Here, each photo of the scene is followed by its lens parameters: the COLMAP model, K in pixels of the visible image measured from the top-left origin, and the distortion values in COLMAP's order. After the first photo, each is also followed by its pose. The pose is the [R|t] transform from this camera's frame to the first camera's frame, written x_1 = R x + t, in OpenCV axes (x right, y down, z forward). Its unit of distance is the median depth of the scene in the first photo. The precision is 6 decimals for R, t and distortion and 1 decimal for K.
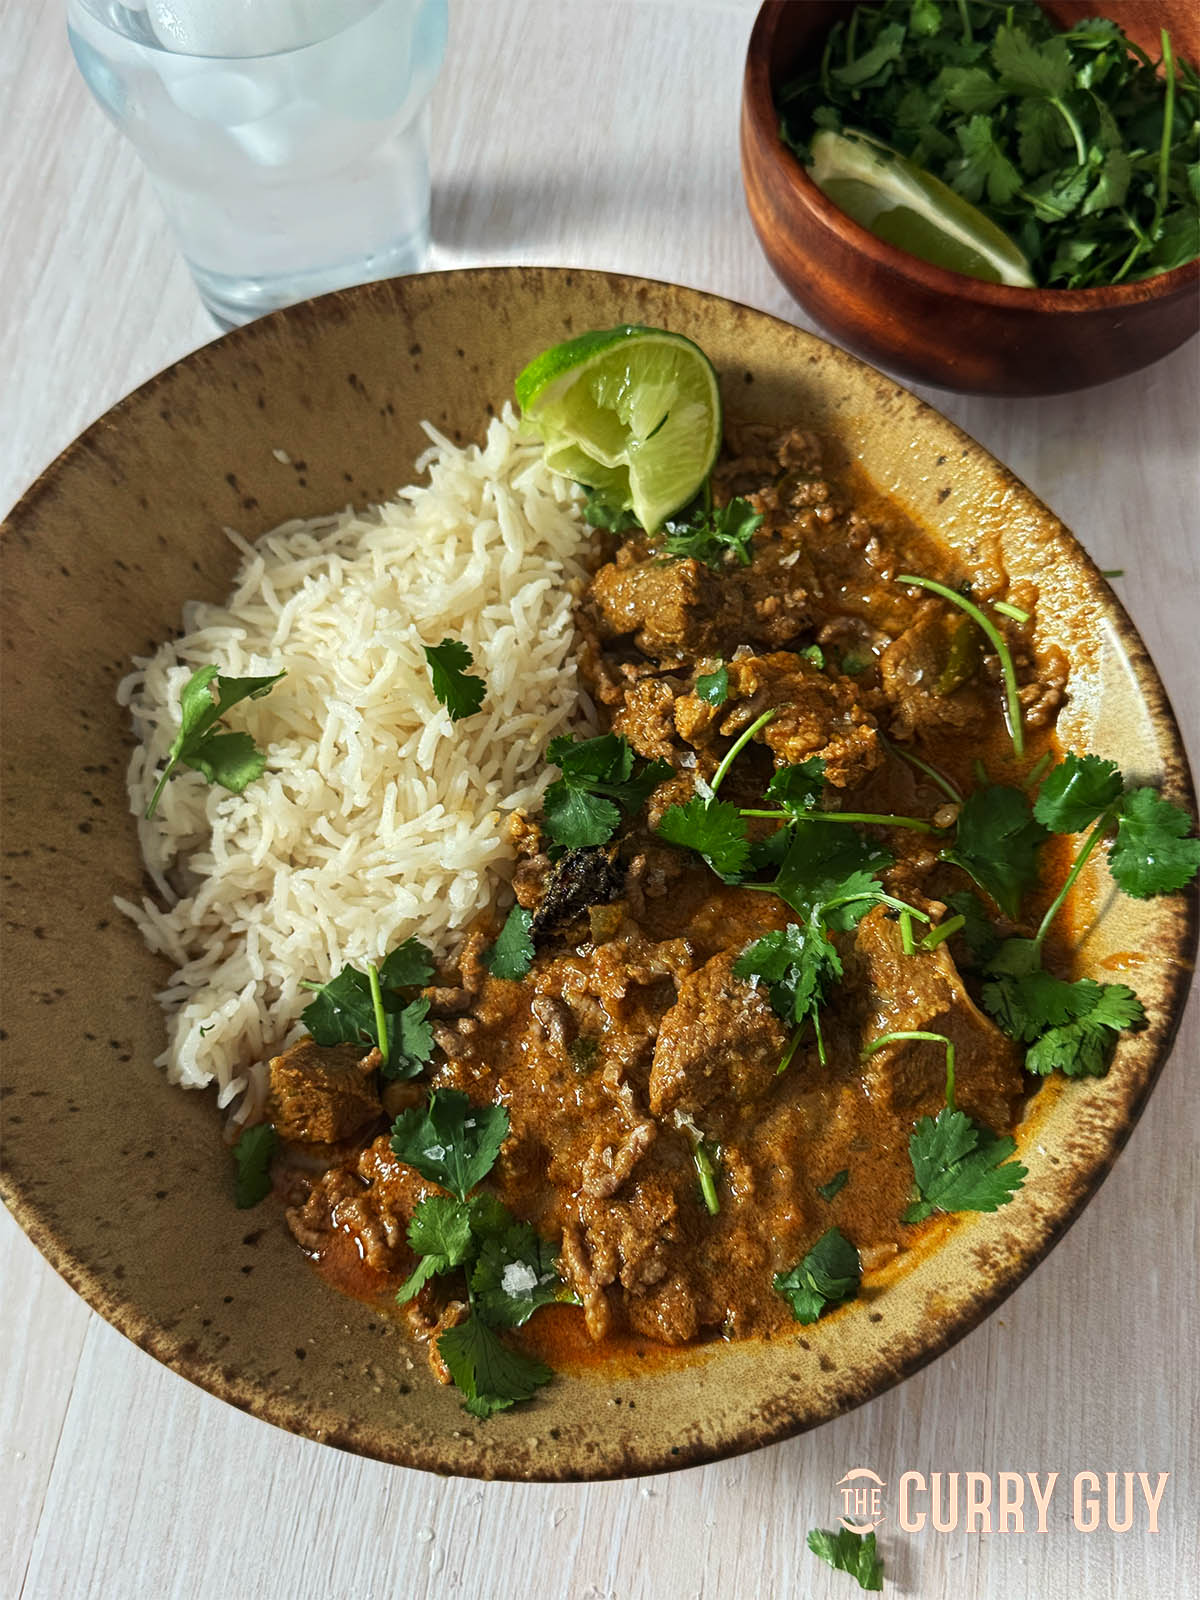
lens RADIAL K [[1640.4, 0, 601.9], [0, 1640.4, 794.1], [0, 0, 1]] dist [0.204933, -0.598638]
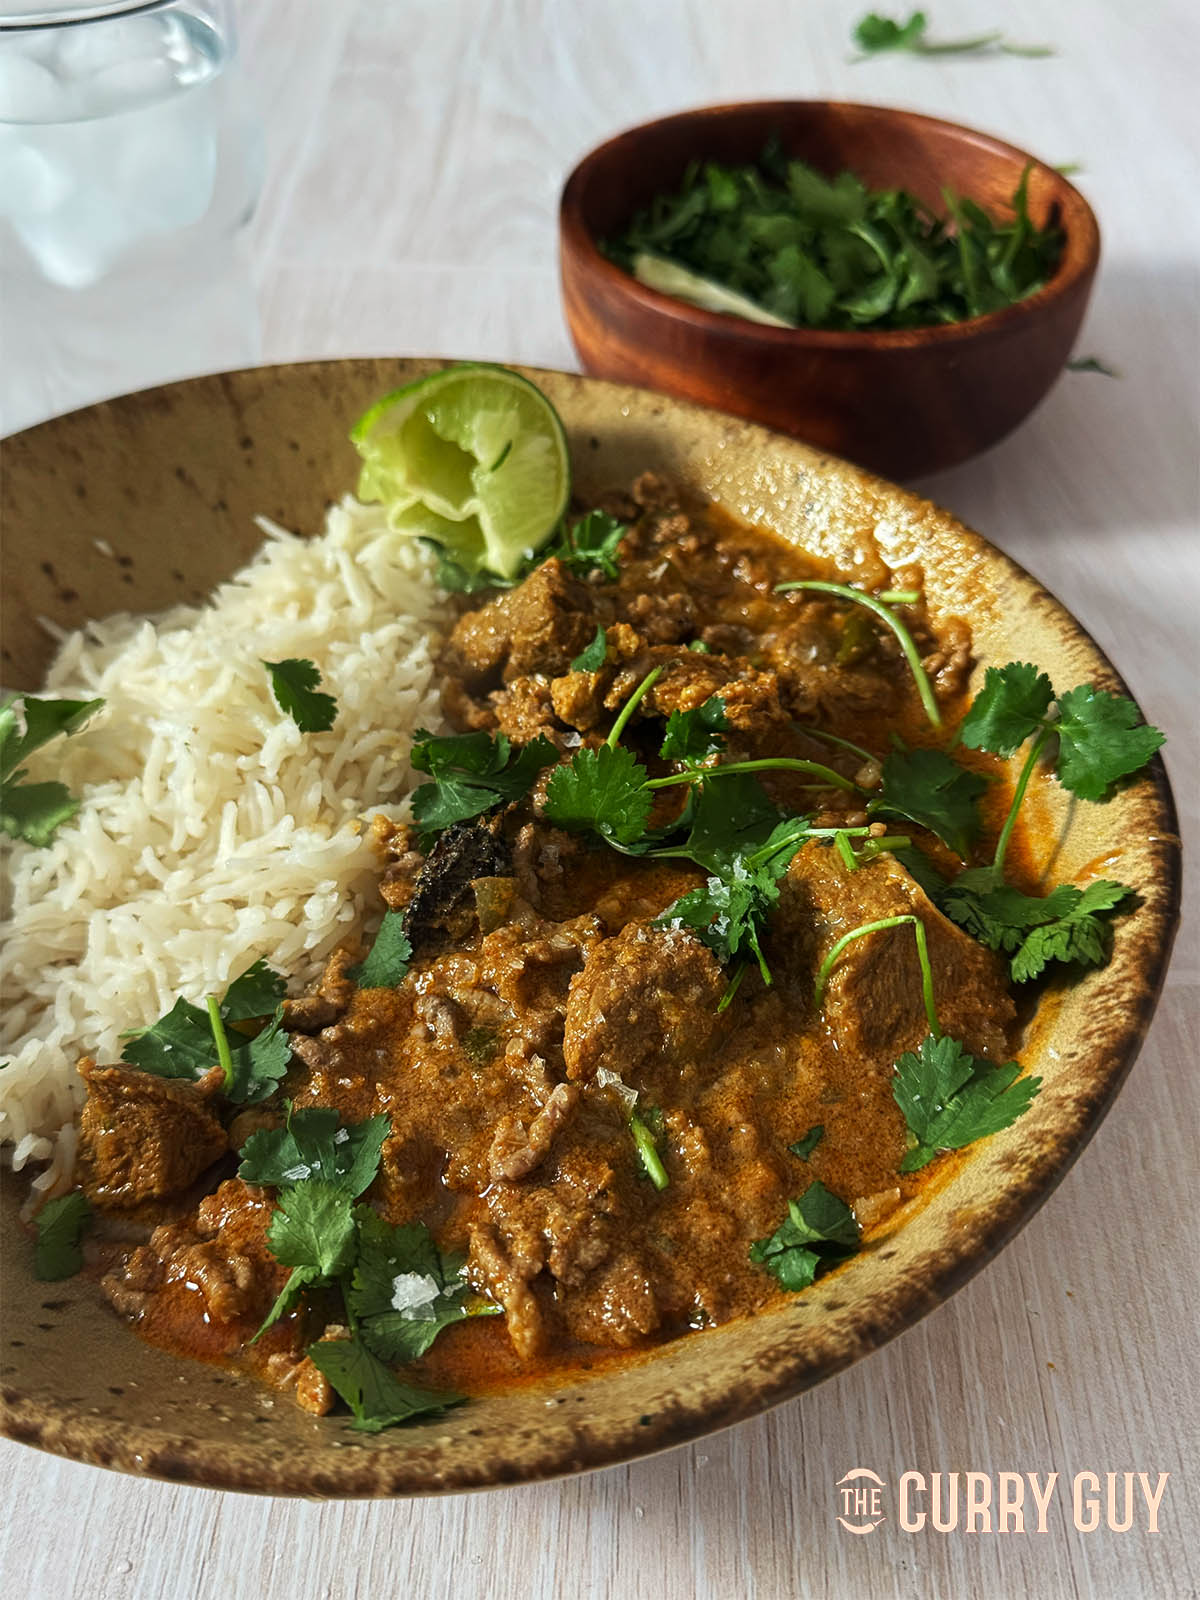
lens RADIAL K [[1640.4, 0, 601.9], [0, 1640.4, 794.1], [0, 0, 1]] dist [0.204933, -0.598638]
pose [[0.992347, -0.088276, 0.086344, -0.010617], [0.113954, 0.924018, -0.364974, 0.343975], [-0.047565, 0.372020, 0.927005, 0.203536]]
